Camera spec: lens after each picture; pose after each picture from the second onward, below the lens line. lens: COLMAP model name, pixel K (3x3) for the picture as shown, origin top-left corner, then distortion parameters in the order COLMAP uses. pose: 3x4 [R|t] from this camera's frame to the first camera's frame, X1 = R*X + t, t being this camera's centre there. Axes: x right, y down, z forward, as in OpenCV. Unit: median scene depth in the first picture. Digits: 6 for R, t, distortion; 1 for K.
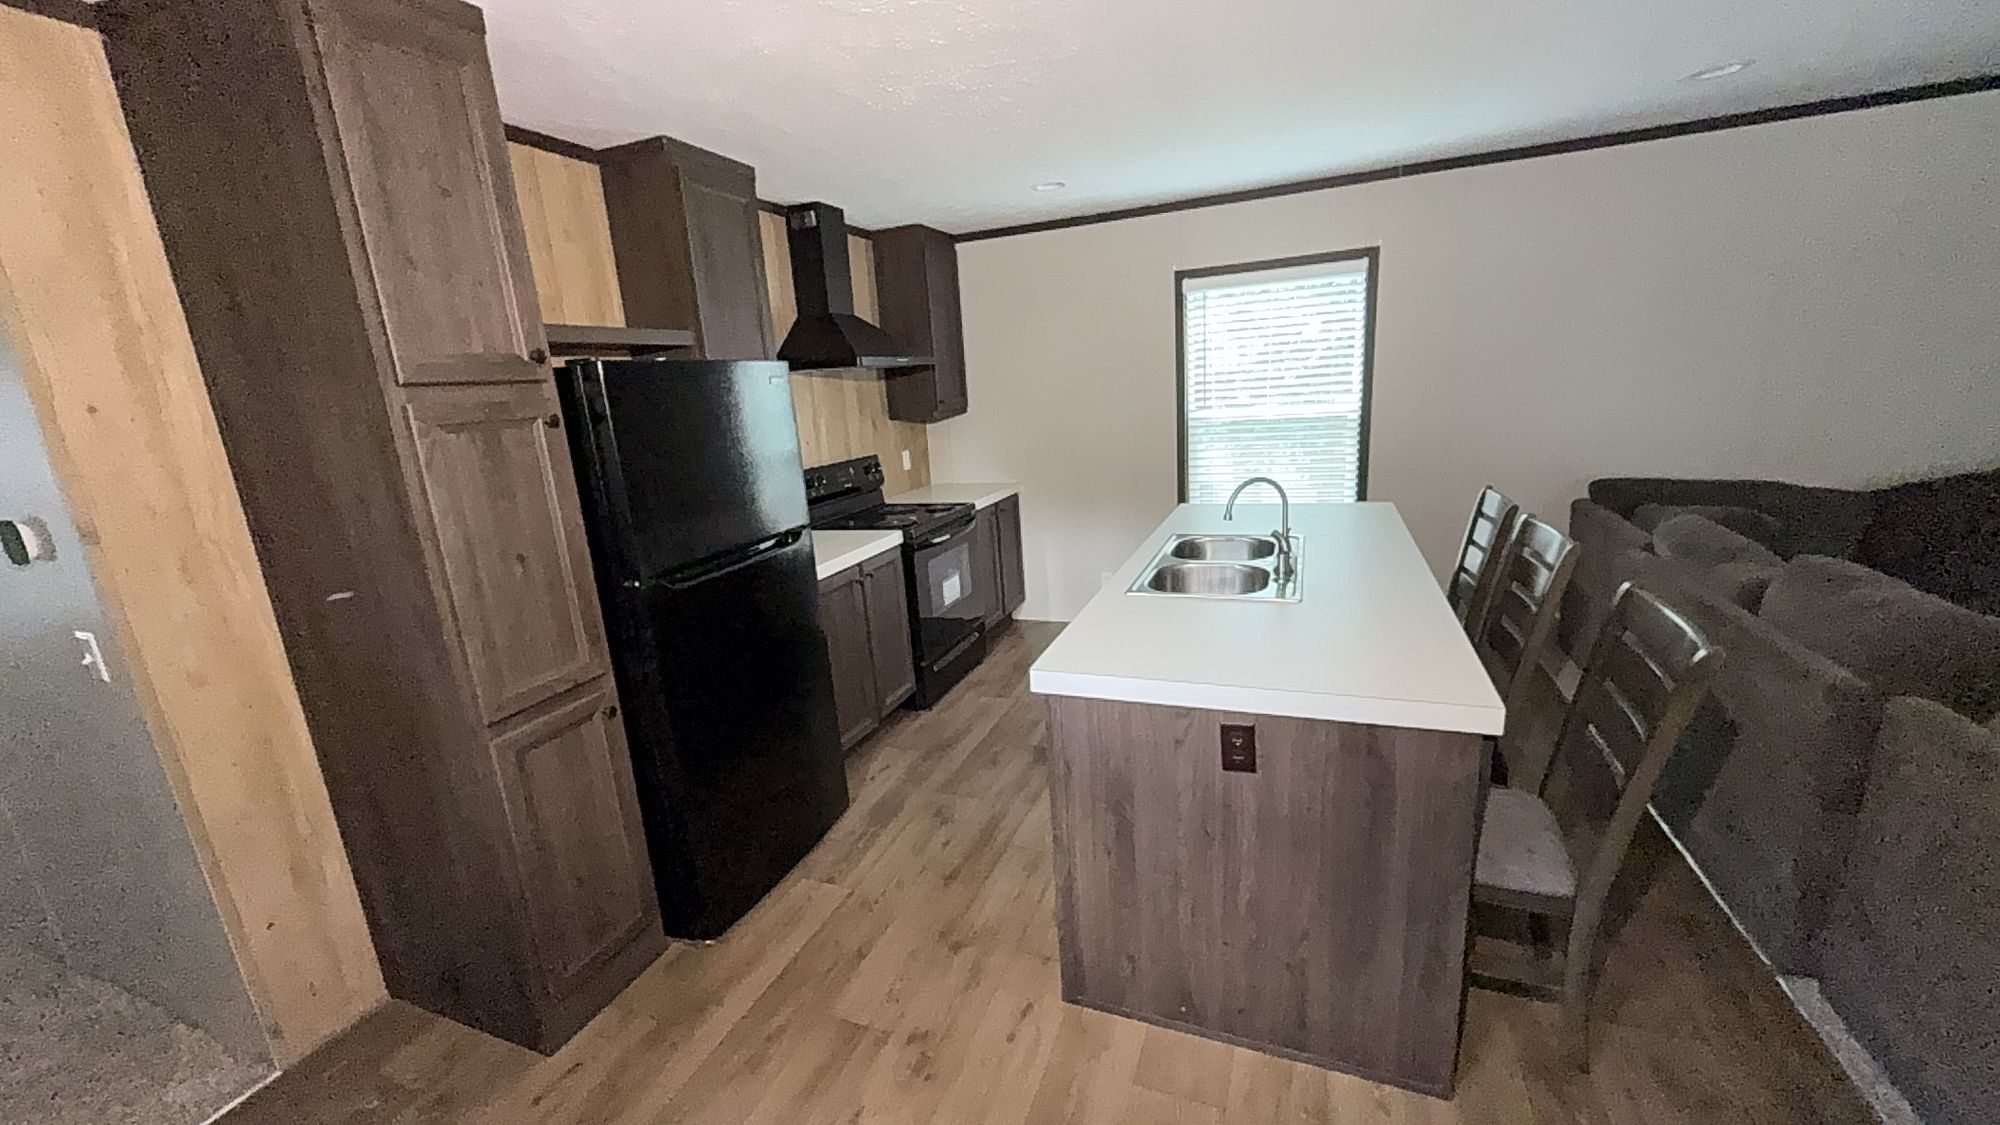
lens RADIAL K [[760.2, 0, 1001.5], [0, 760.2, 560.1], [0, 0, 1]] dist [0.000614, 0.000014]
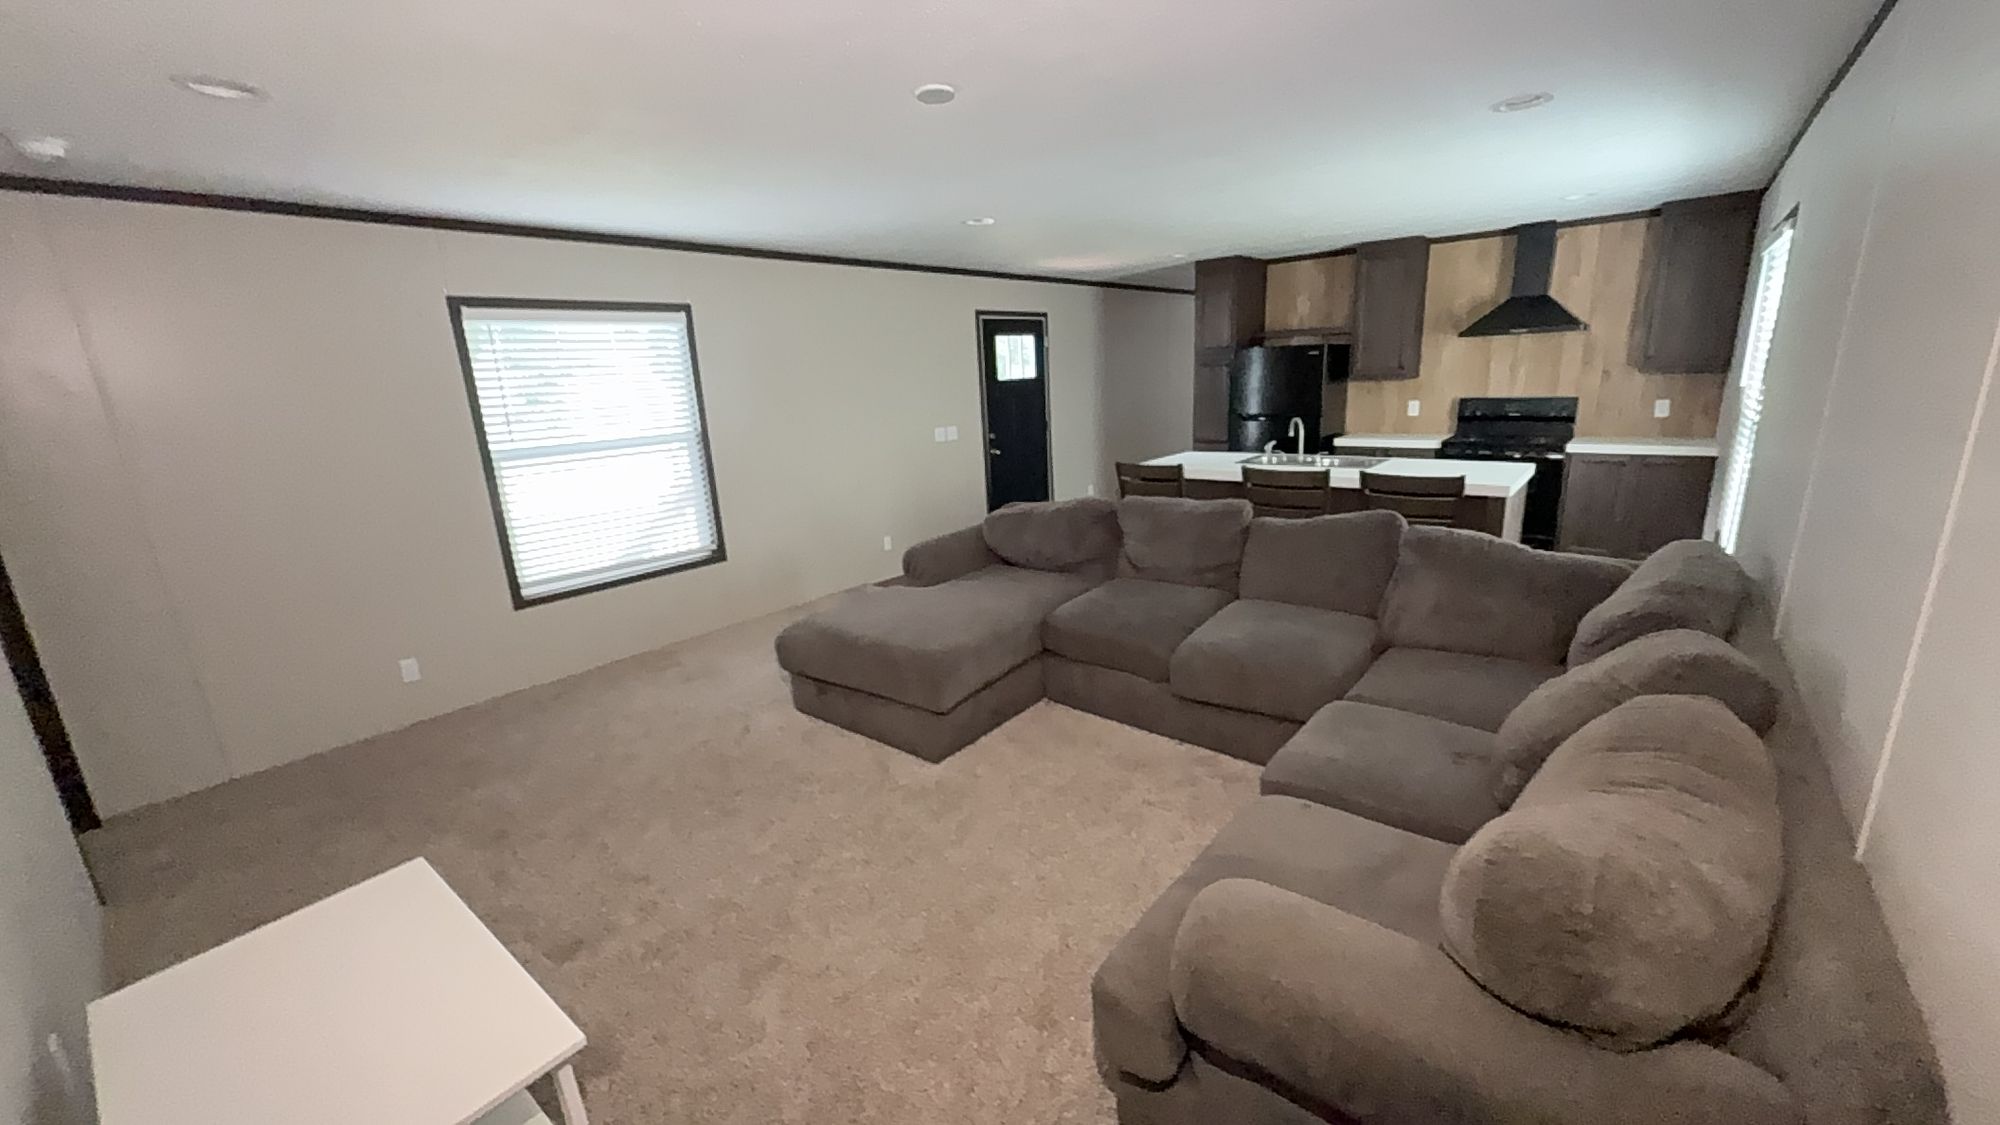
lens RADIAL K [[760.2, 0, 1001.5], [0, 760.2, 560.1], [0, 0, 1]] dist [0.000614, 0.000014]
pose [[-0.311718, 0.314089, -0.896761, 1.549833], [-0.150076, 0.915664, 0.372877, -0.246605], [0.938248, 0.250815, -0.238292, 0.513021]]
